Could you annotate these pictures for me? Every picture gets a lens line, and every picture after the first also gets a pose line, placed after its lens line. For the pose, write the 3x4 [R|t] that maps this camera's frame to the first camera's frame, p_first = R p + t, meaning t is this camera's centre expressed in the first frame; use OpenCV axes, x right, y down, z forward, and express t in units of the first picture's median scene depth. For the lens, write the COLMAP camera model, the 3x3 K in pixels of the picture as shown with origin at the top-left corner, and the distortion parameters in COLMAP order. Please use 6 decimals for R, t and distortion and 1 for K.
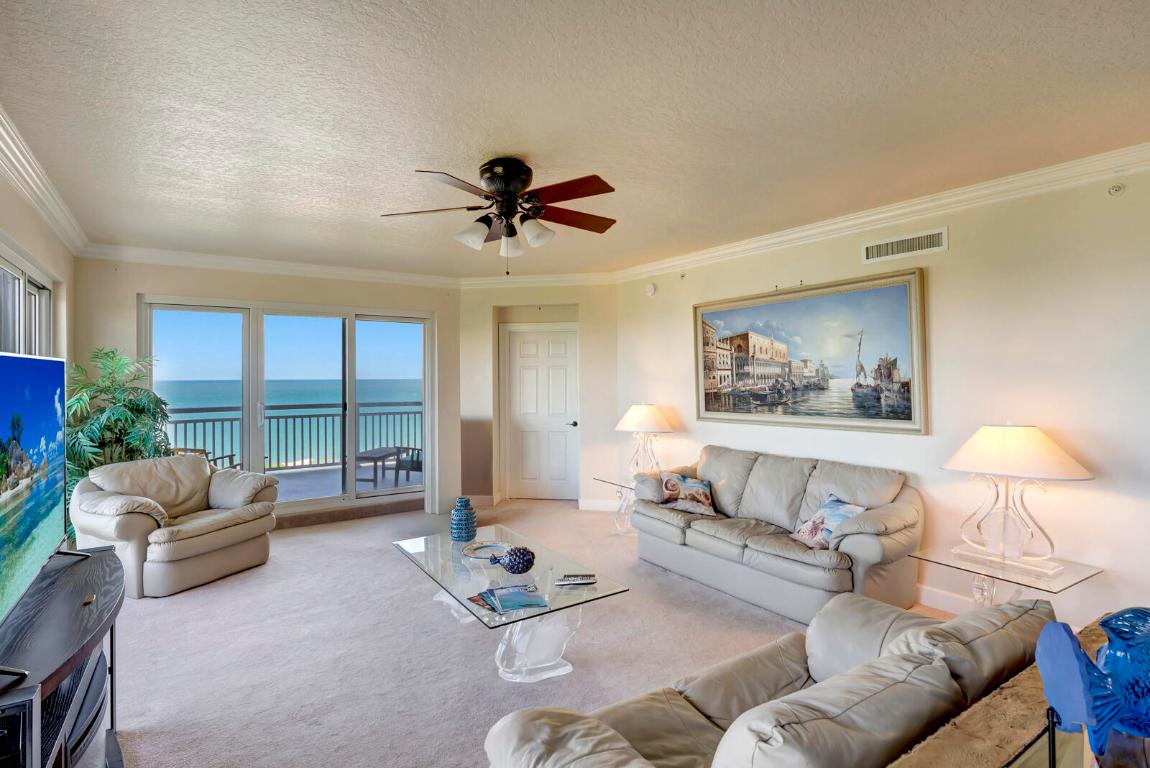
lens RADIAL K [[578.1, 0, 575.6], [0, 578.1, 373.2], [0, 0, 1]] dist [0.001881, 0.000302]
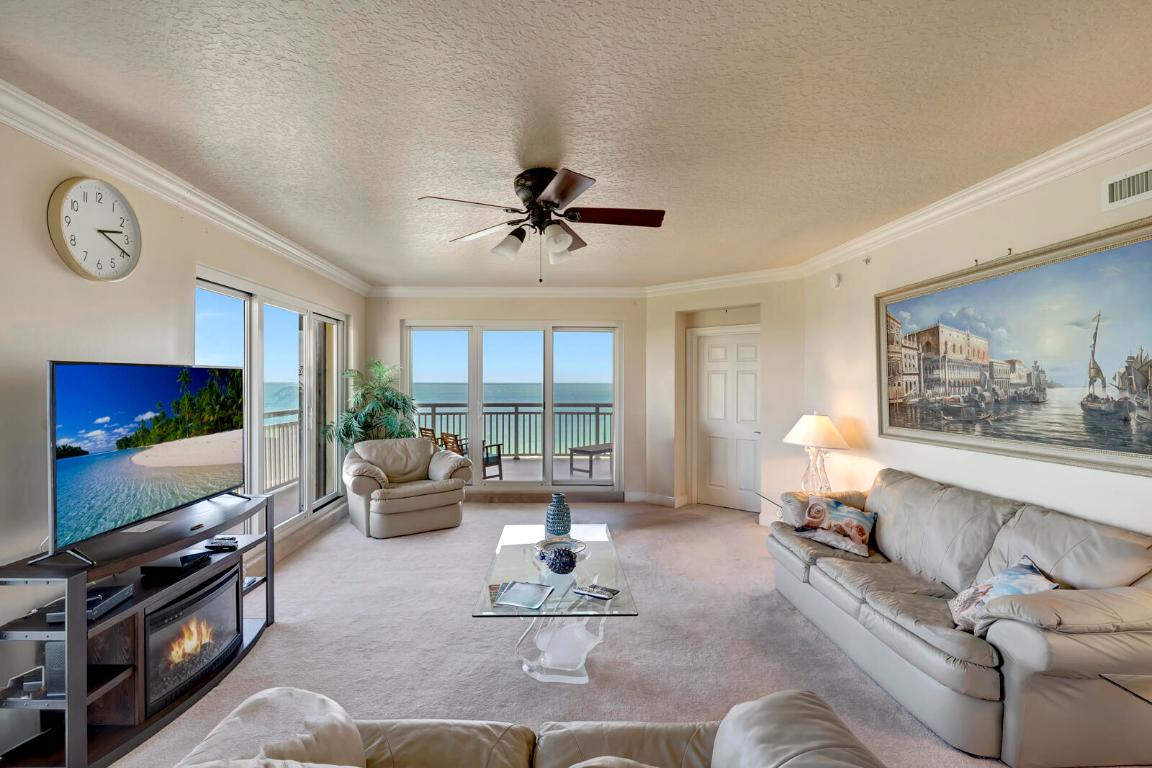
lens RADIAL K [[531.1, 0, 549.4], [0, 531.1, 385.2], [0, 0, 1]] dist [-0.000430, -0.000007]
pose [[0.834427, 0.010901, -0.551010, 0.274510], [-0.003097, 0.999881, 0.015092, -0.001000], [0.551109, -0.010887, 0.834362, 0.142929]]
